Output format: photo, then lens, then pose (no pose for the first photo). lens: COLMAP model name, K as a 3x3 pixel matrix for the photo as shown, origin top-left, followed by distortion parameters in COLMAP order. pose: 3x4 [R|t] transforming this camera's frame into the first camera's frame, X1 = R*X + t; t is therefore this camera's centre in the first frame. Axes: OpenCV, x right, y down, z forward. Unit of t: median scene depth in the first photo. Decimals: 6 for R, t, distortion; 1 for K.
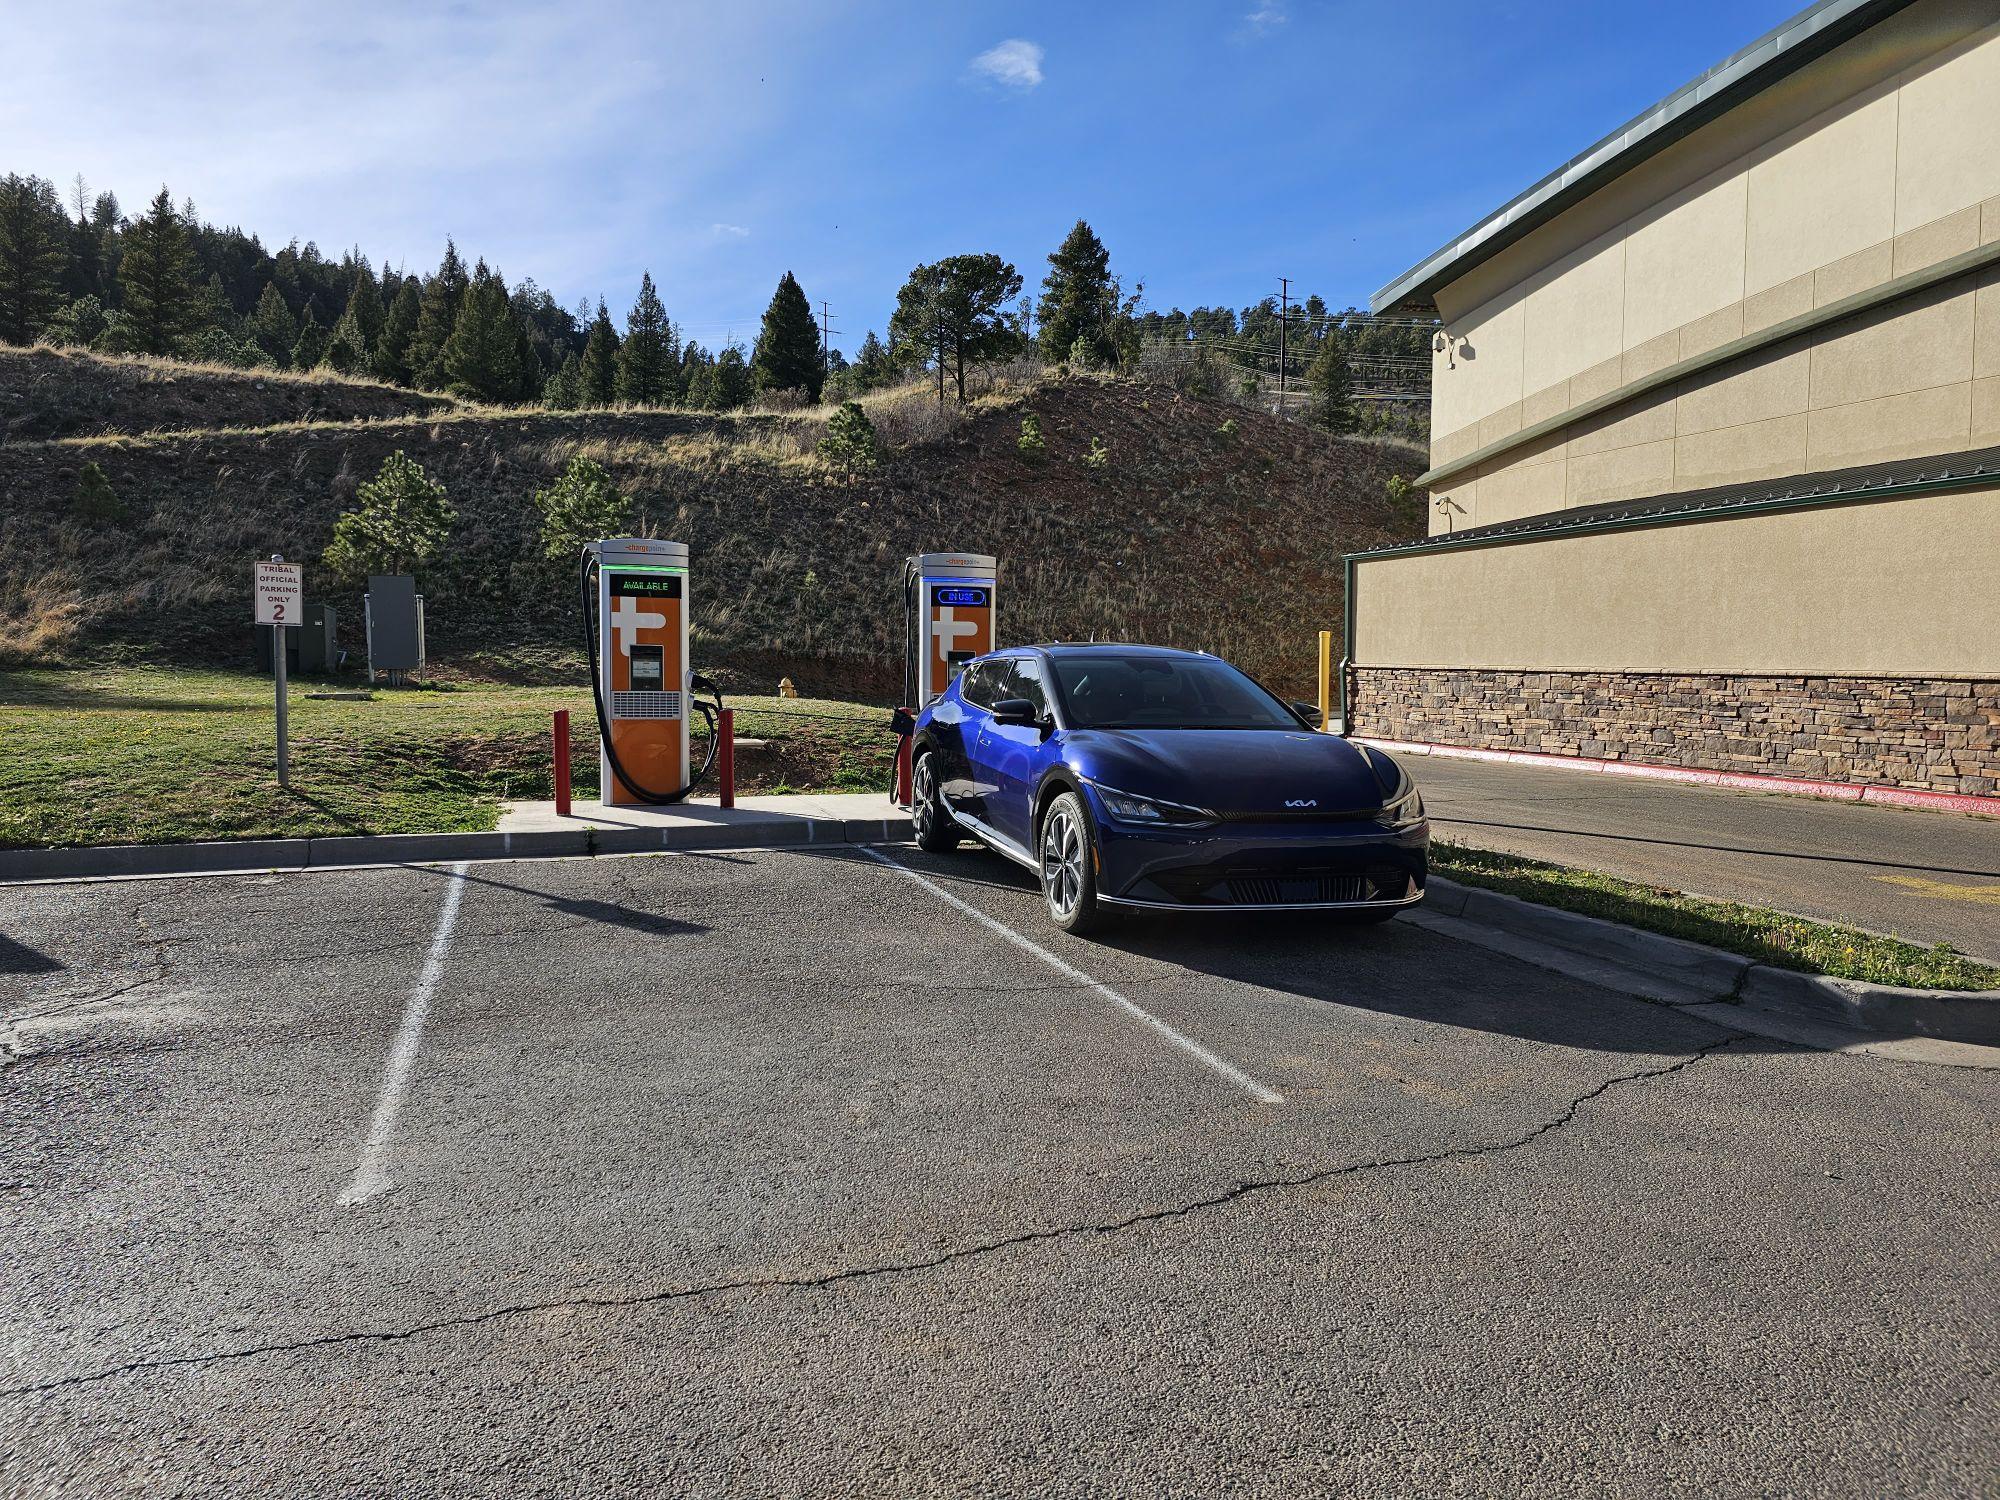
lens RADIAL K [[1379.2, 0, 1013.1], [0, 1379.2, 782.0], [0, 0, 1]] dist [0.103095, -0.108837]
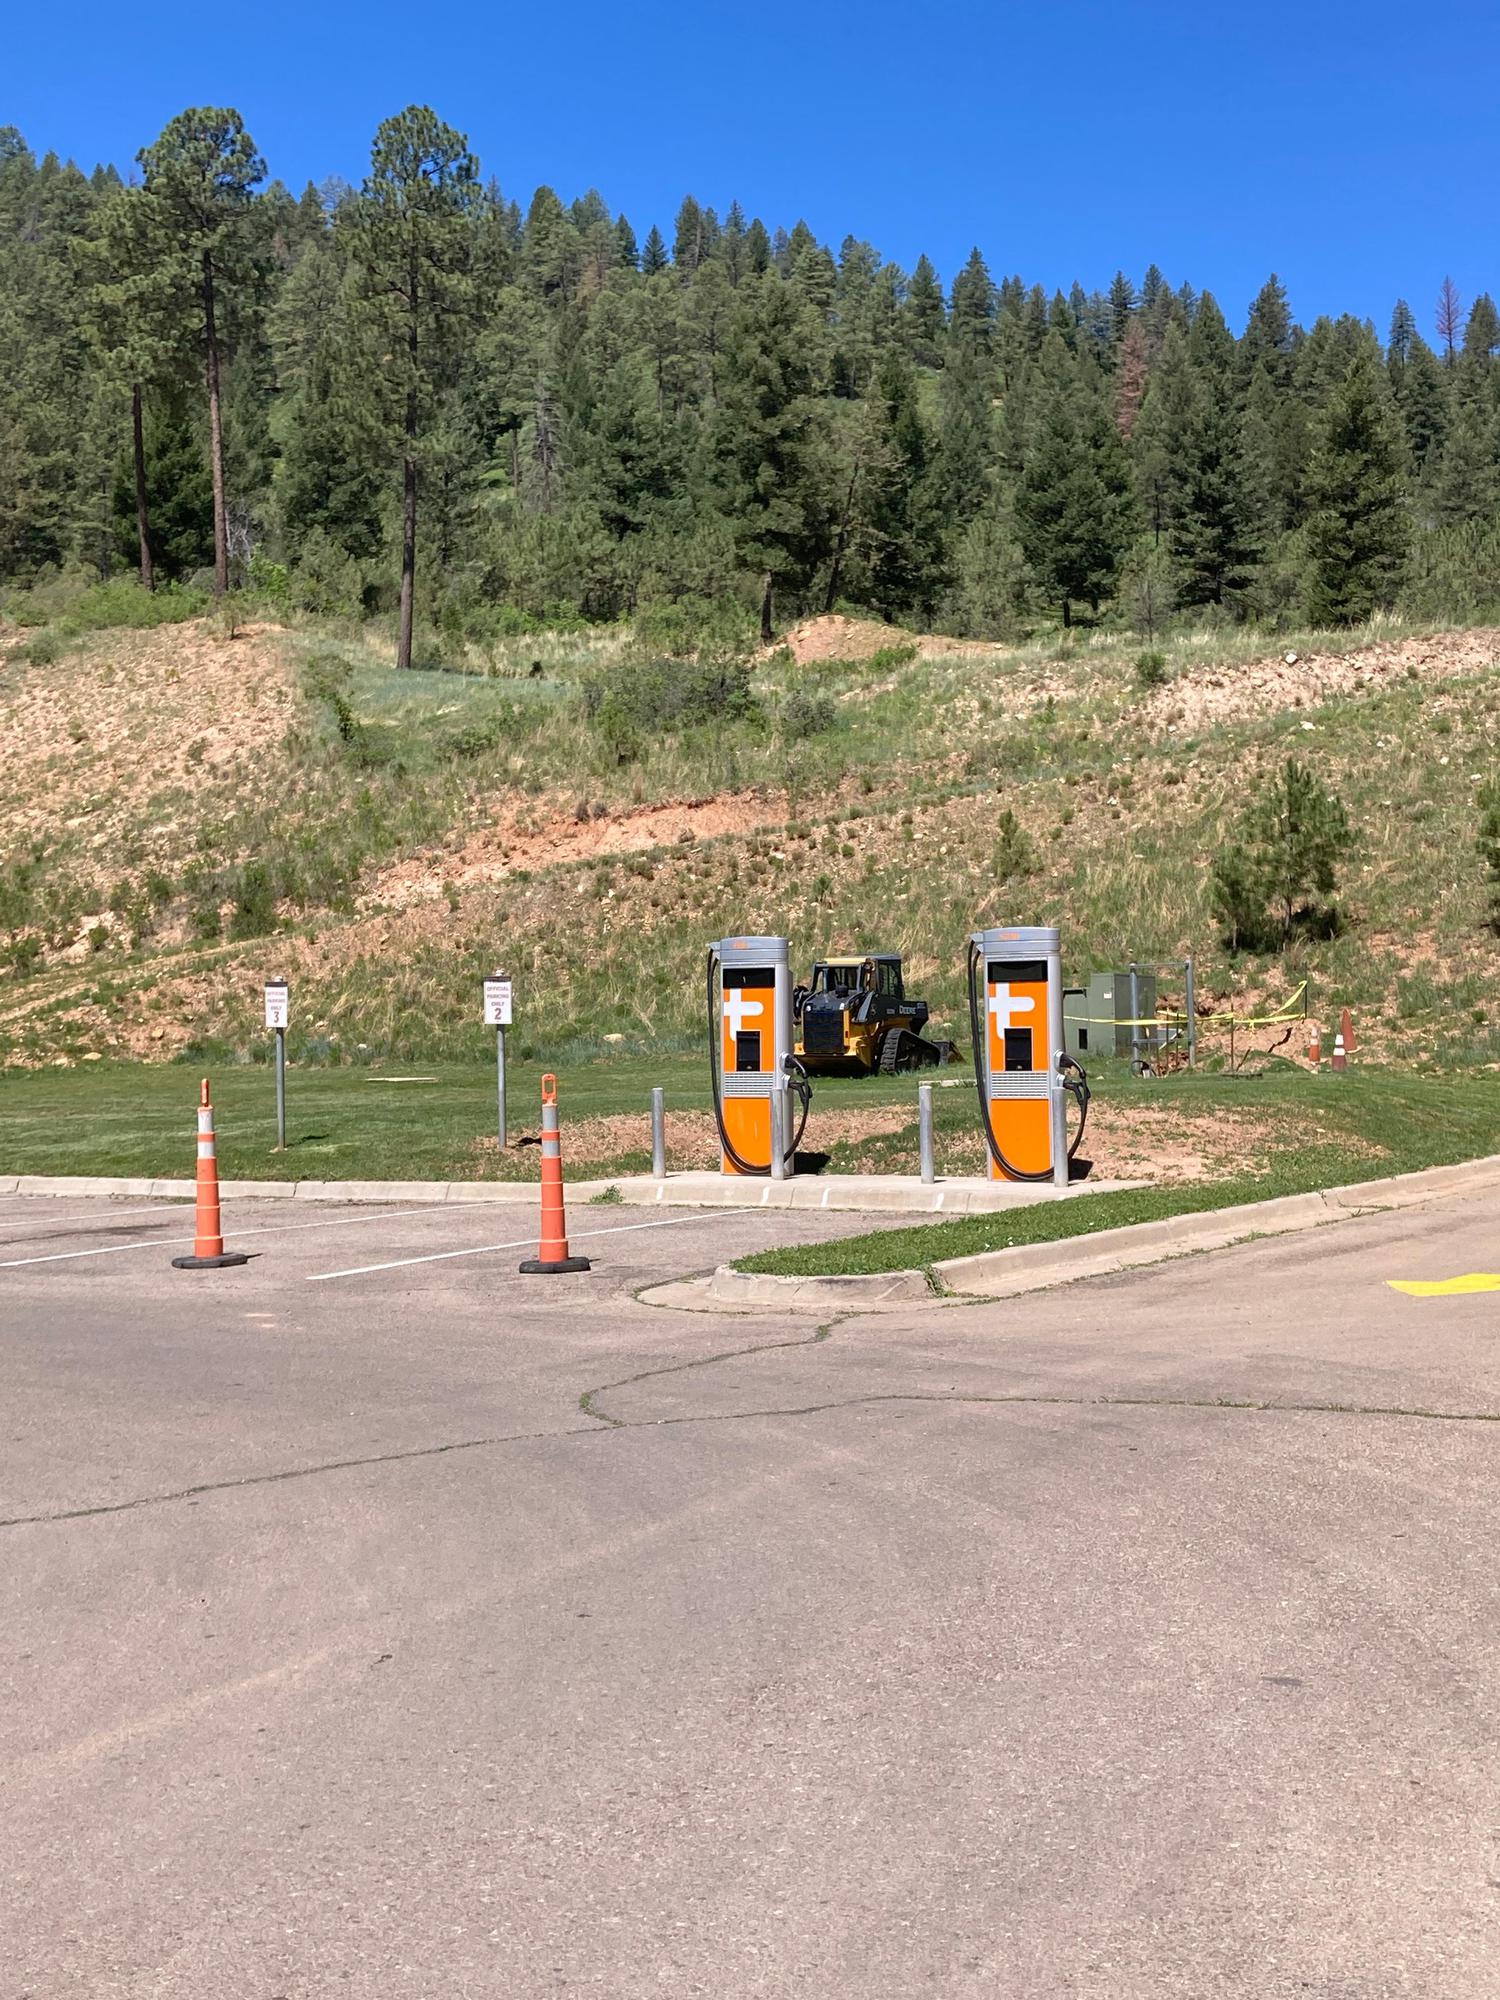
lens RADIAL K [[3058.6, 0, 750.0], [0, 3058.6, 1000.0], [0, 0, 1]] dist [-0.011341, -0.029234]
pose [[0.622327, -0.026498, -0.782309, 0.556830], [-0.048840, 0.996165, -0.072594, 0.018233], [0.781232, 0.083385, 0.618646, -0.172106]]
